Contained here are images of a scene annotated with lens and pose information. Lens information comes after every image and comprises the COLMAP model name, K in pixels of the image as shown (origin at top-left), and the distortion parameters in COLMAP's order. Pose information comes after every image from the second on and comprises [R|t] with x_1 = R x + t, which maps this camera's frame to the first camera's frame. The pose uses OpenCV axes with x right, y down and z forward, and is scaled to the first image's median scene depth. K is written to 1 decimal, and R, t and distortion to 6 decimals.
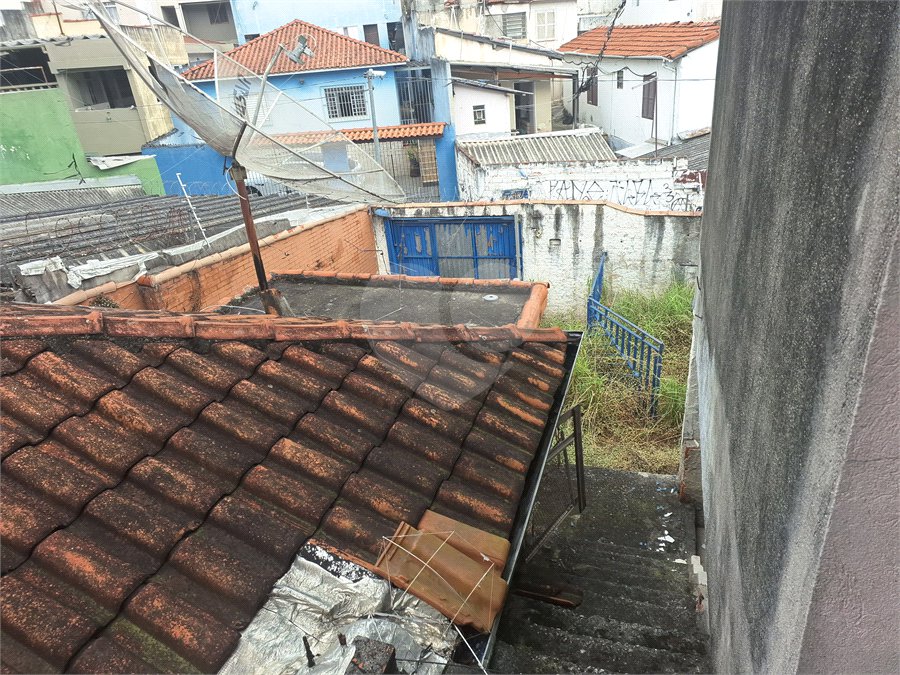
lens RADIAL K [[607.9, 0, 450.4], [0, 607.9, 333.8], [0, 0, 1]] dist [0.011764, -0.000828]
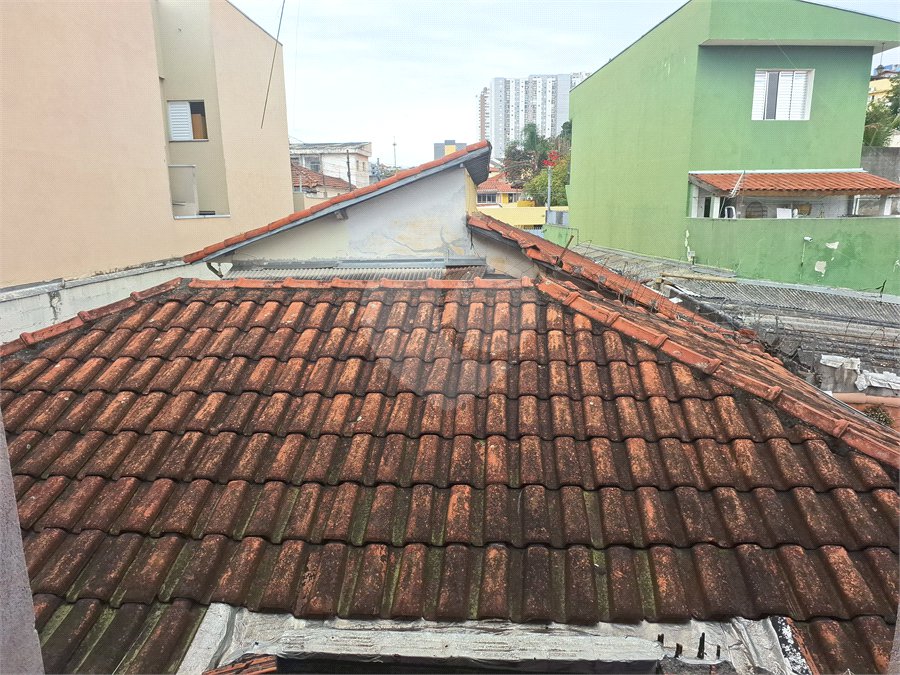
lens RADIAL K [[607.9, 0, 450.4], [0, 607.9, 338.7], [0, 0, 1]] dist [0.011764, -0.000828]
pose [[0.256468, 0.276115, -0.926275, 0.470647], [-0.421786, 0.894238, 0.149781, -0.030086], [0.869667, 0.352276, 0.345805, -0.116315]]
